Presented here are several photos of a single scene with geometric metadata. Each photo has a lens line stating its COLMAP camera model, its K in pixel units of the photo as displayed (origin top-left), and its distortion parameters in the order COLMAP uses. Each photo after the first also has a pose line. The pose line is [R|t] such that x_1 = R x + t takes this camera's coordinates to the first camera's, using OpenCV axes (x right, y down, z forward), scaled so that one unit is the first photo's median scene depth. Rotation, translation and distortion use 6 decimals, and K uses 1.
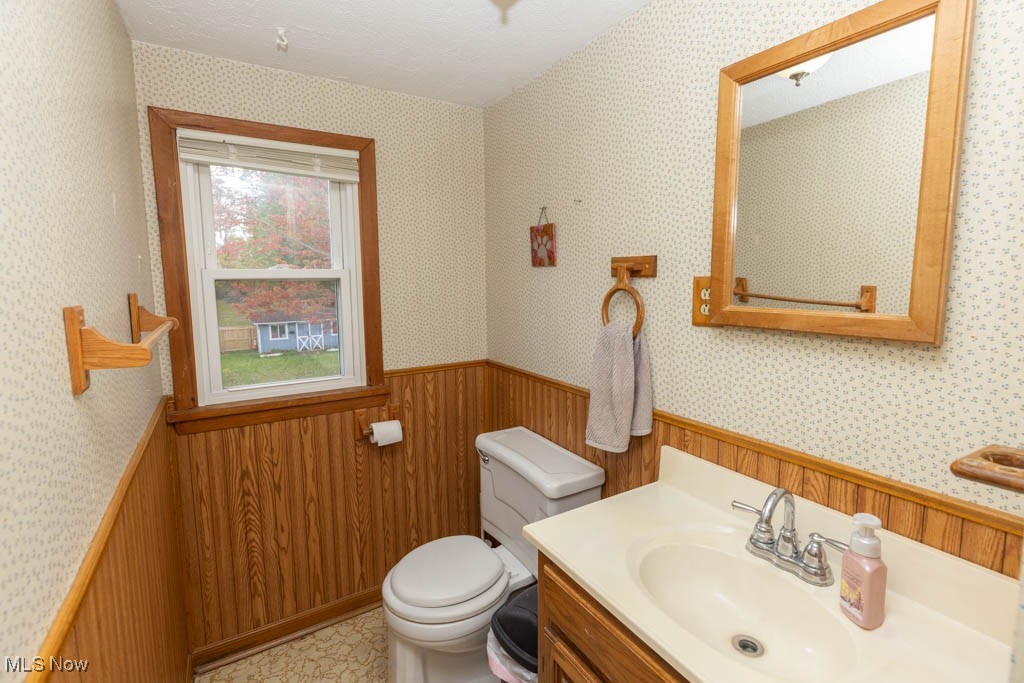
lens RADIAL K [[454.0, 0, 509.5], [0, 454.0, 336.4], [0, 0, 1]] dist [0.000319, -0.000379]
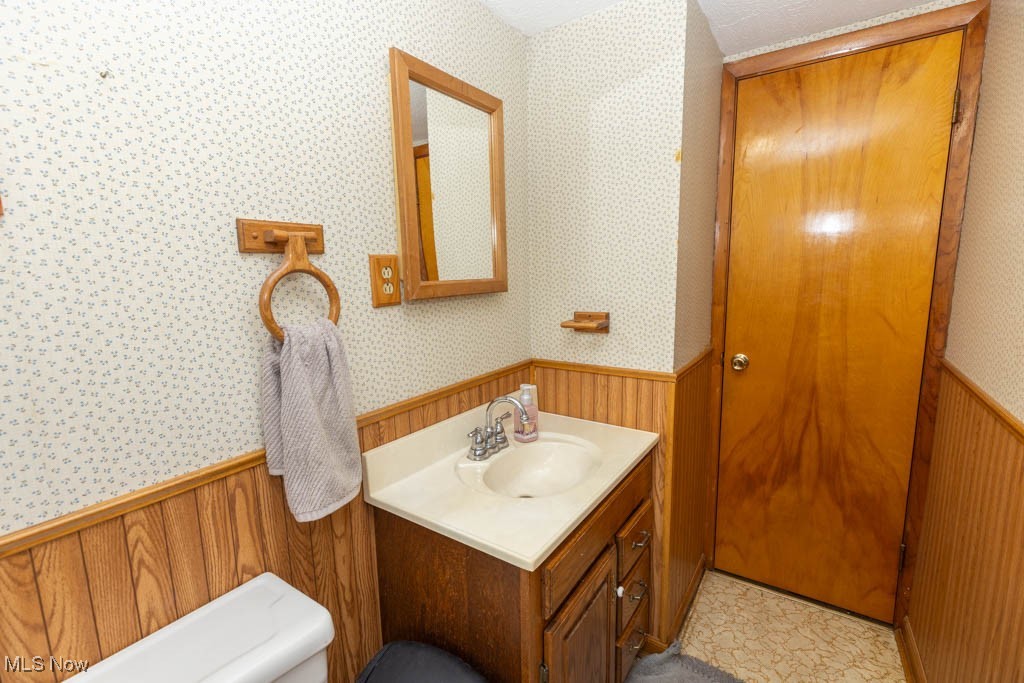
lens RADIAL K [[454.0, 0, 509.2], [0, 454.0, 338.8], [0, 0, 1]] dist [0.000319, -0.000379]
pose [[-0.399664, -0.121813, 0.908532, -0.550441], [0.146264, 0.969958, 0.194390, -0.101699], [-0.904918, 0.210576, -0.369840, 1.097266]]
